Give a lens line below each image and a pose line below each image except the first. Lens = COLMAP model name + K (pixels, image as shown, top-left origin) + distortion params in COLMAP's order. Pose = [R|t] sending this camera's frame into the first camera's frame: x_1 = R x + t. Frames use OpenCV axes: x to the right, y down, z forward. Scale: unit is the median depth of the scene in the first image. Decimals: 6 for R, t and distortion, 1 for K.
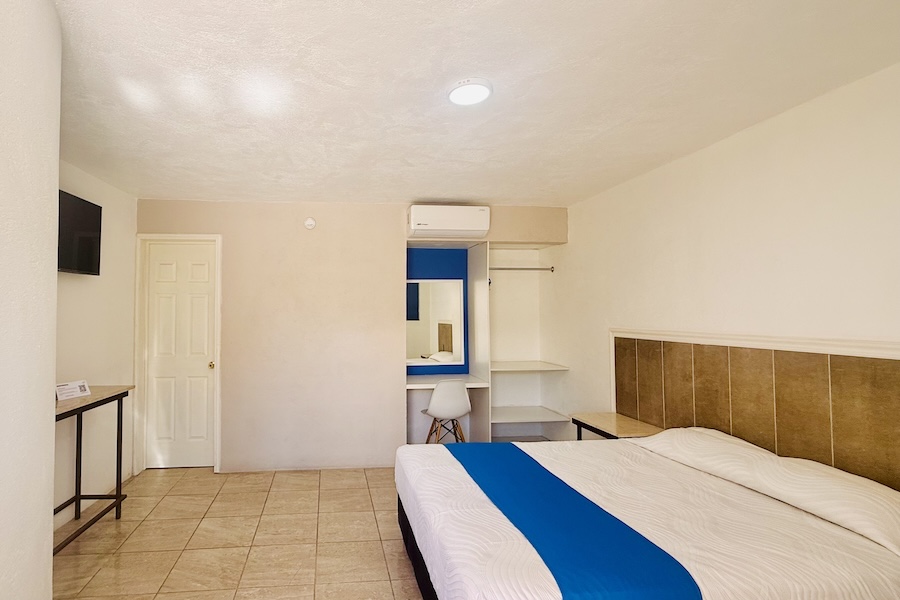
lens RADIAL K [[418.4, 0, 356.7], [0, 418.4, 313.0], [0, 0, 1]] dist [-0.000561, -0.000520]
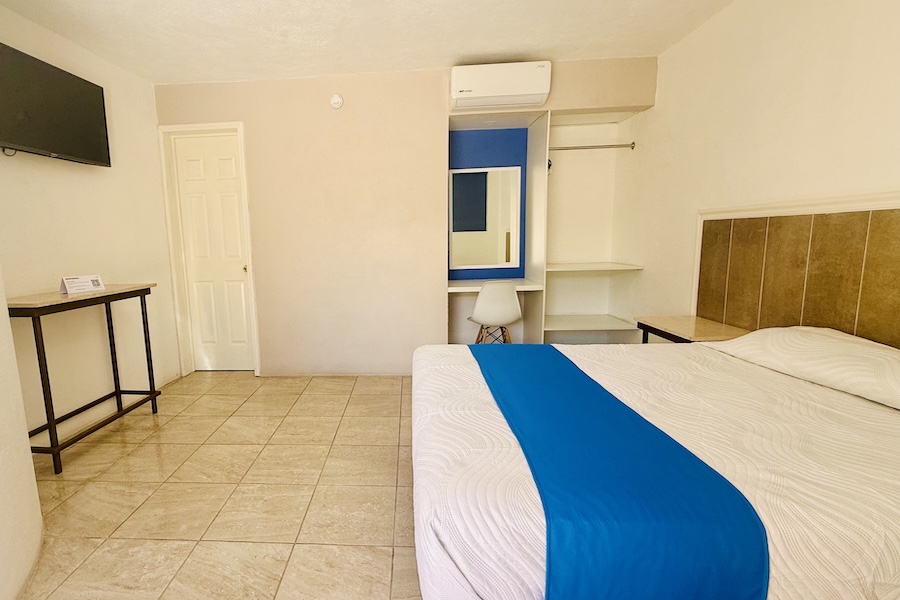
lens RADIAL K [[413.4, 0, 383.5], [0, 413.4, 303.0], [0, 0, 1]] dist [-0.002166, 0.000419]
pose [[0.990989, 0.008481, -0.133675, 0.125409], [0.012527, 0.987751, 0.155535, 0.081004], [0.133357, -0.155808, 0.978744, 0.137561]]
